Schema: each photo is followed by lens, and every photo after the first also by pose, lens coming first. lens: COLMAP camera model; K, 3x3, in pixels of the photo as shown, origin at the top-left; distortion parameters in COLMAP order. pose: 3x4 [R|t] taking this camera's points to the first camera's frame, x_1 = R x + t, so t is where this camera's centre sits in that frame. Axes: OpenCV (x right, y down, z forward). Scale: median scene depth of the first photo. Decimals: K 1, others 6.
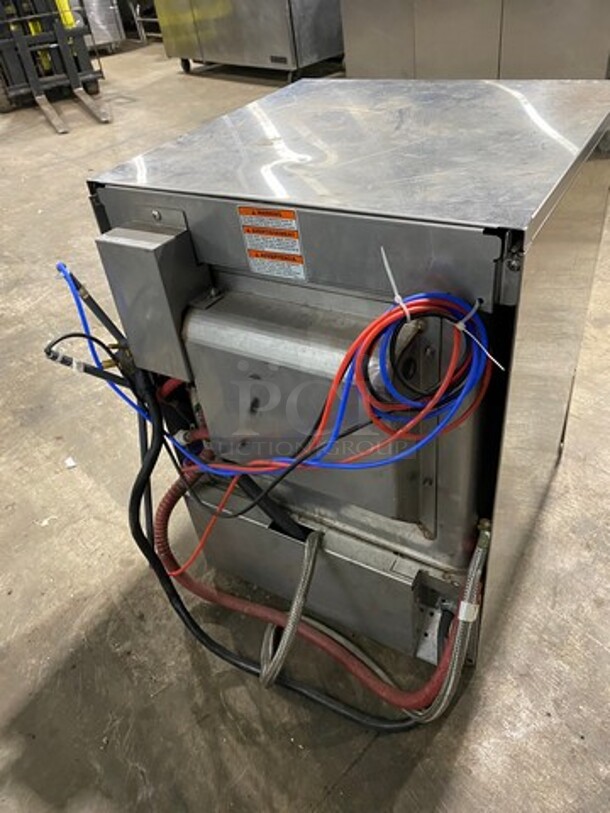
lens RADIAL K [[612.3, 0, 306.5], [0, 612.3, 406.8], [0, 0, 1]] dist [0.019681, -0.009156]
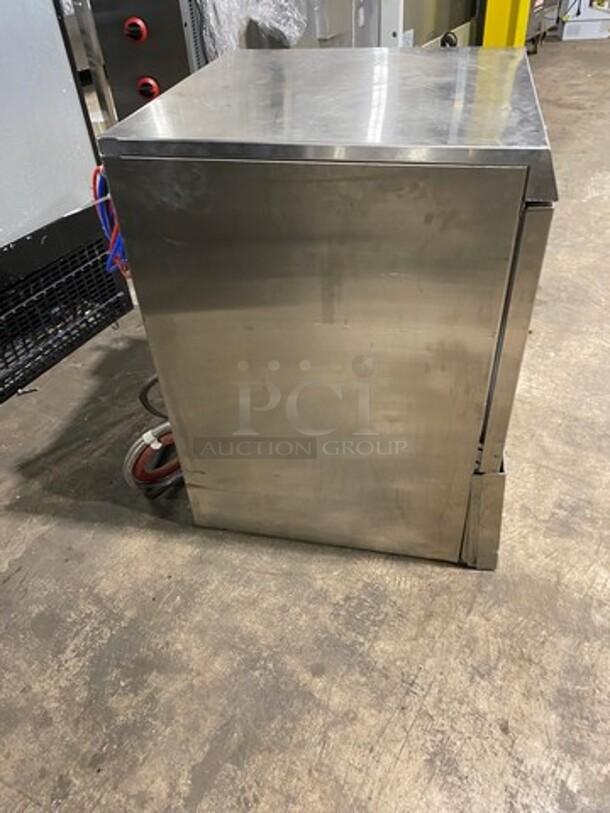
lens RADIAL K [[612.3, 0, 308.0], [0, 612.3, 405.3], [0, 0, 1]] dist [0.019681, -0.009156]
pose [[0.321097, 0.676401, -0.662857, 1.079996], [-0.583809, 0.692485, 0.423829, -0.433875], [0.745697, 0.250892, 0.617244, 0.358220]]
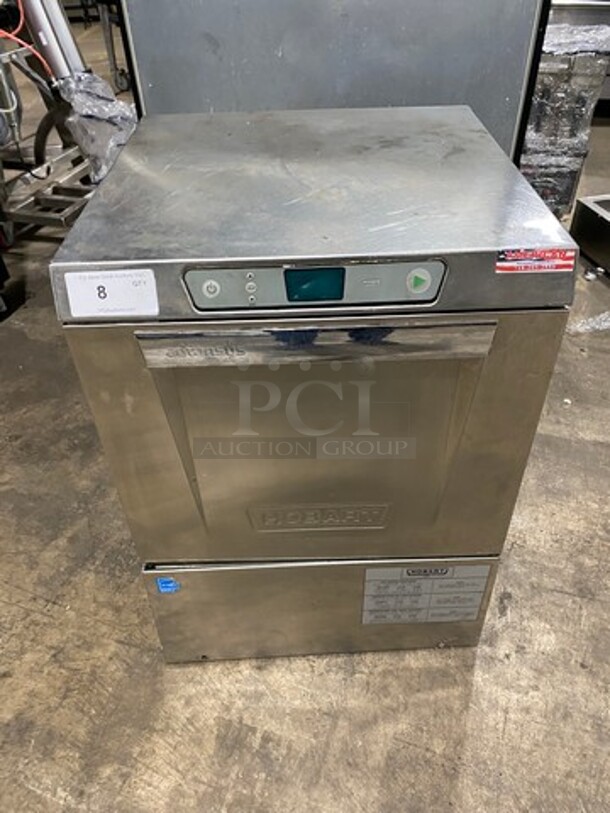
lens RADIAL K [[612.3, 0, 308.1], [0, 612.3, 412.1], [0, 0, 1]] dist [0.019681, -0.009156]
pose [[-0.842290, 0.441446, -0.309310, 0.536677], [-0.231628, 0.221725, 0.947199, -1.175336], [0.486719, 0.869462, -0.084506, 1.285132]]
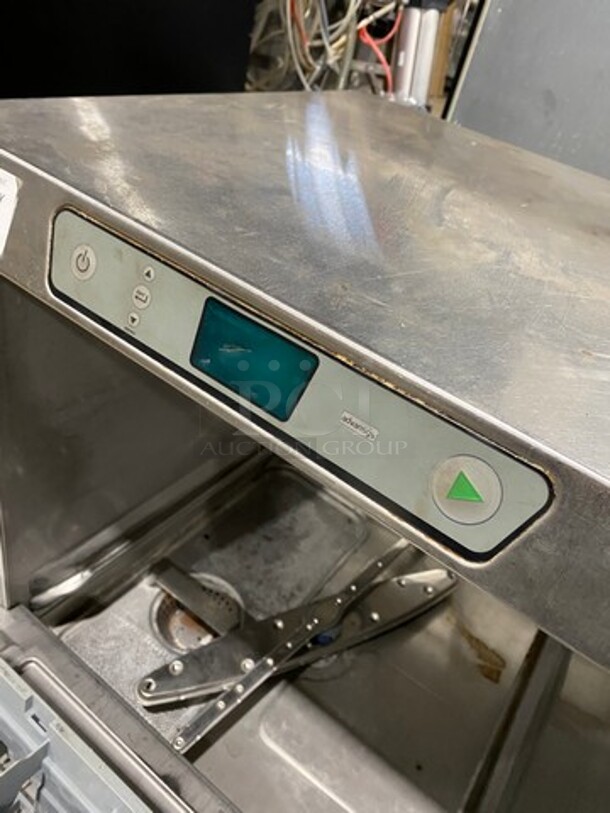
lens RADIAL K [[612.3, 0, 308.7], [0, 612.3, 403.2], [0, 0, 1]] dist [0.019681, -0.009156]
pose [[-0.991168, -0.132520, -0.005043, 0.222038], [-0.041100, 0.270805, 0.961756, -0.830948], [-0.126086, 0.953469, -0.273860, 1.201791]]
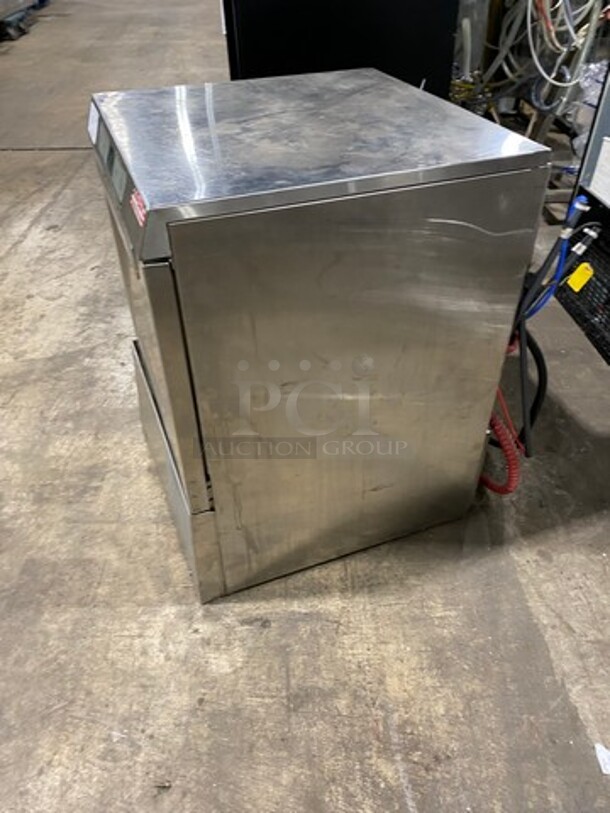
lens RADIAL K [[612.3, 0, 308.0], [0, 612.3, 402.5], [0, 0, 1]] dist [0.019681, -0.009156]
pose [[-0.783002, -0.298454, 0.545741, -0.609483], [0.454625, 0.324213, 0.829579, -1.081558], [-0.424528, 0.897670, -0.118175, 1.424981]]
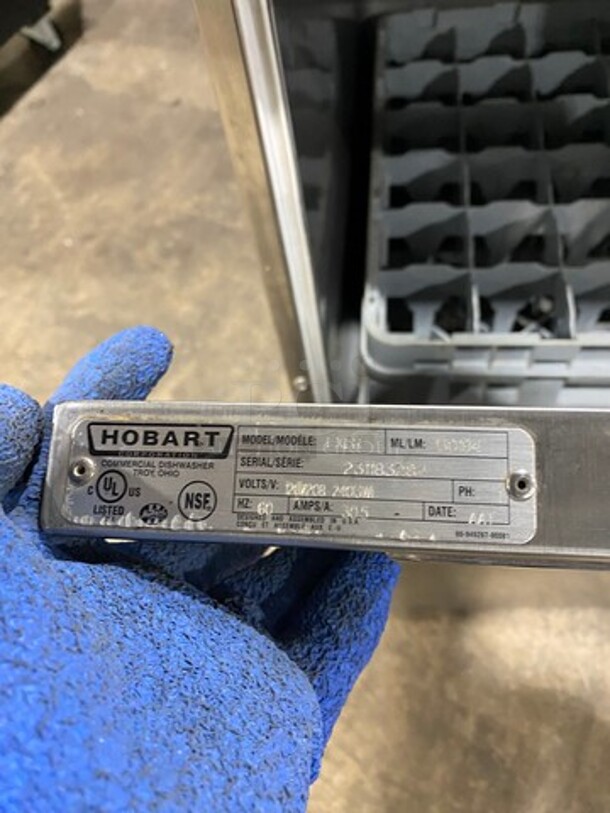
lens RADIAL K [[612.3, 0, 306.2], [0, 612.3, 407.2], [0, 0, 1]] dist [0.019681, -0.009156]
pose [[-0.878599, 0.476044, -0.038028, 0.549266], [-0.105660, -0.116117, 0.987600, -0.670350], [0.465726, 0.871722, 0.152319, 1.124197]]
